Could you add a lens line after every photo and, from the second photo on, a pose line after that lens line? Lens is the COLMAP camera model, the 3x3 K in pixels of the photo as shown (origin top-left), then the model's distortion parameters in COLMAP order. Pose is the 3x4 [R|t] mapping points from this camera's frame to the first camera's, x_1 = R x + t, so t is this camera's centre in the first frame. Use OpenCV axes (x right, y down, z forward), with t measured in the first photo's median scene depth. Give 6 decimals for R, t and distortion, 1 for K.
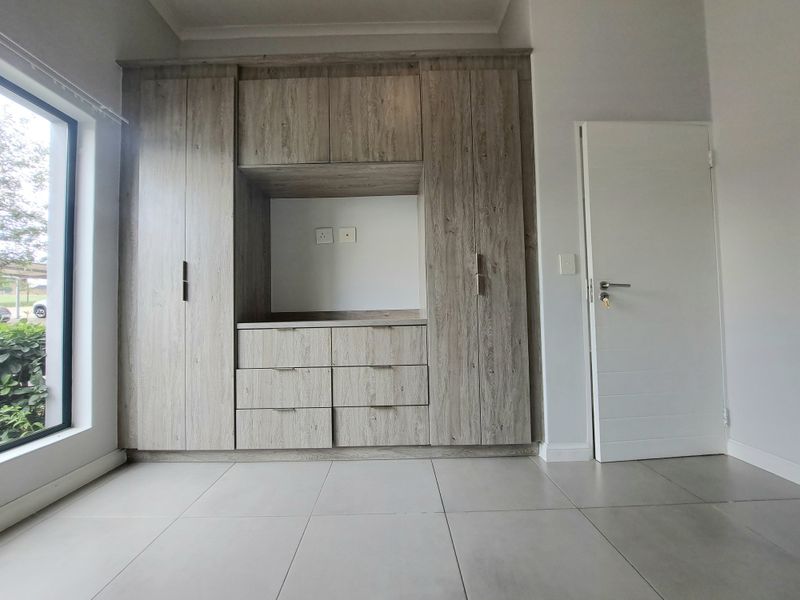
lens RADIAL K [[317.7, 0, 395.0], [0, 317.7, 301.5], [0, 0, 1]] dist [-0.021251, -0.000322]
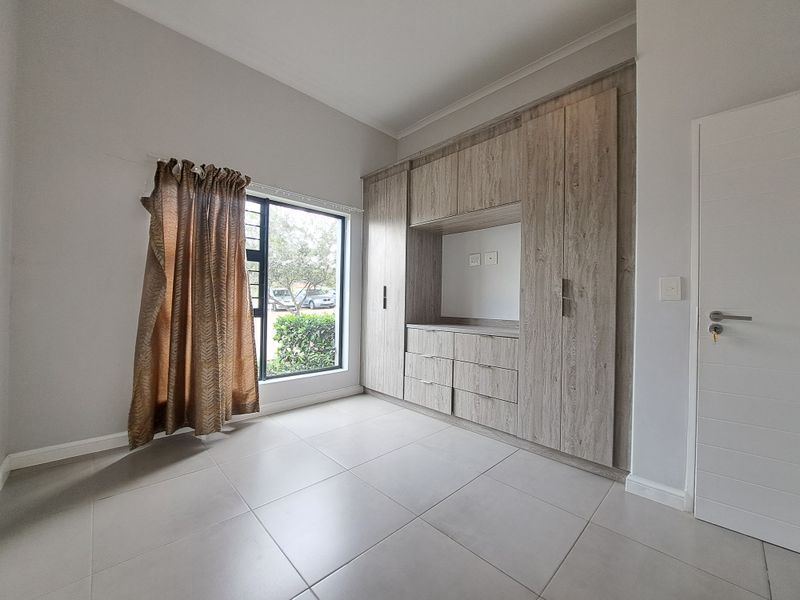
lens RADIAL K [[317.7, 0, 395.0], [0, 317.7, 301.5], [0, 0, 1]] dist [-0.021251, -0.000322]
pose [[0.689946, 0.032154, -0.723146, 0.644322], [-0.010618, 0.999355, 0.034305, -0.103219], [0.723783, -0.015991, 0.689842, -0.174800]]
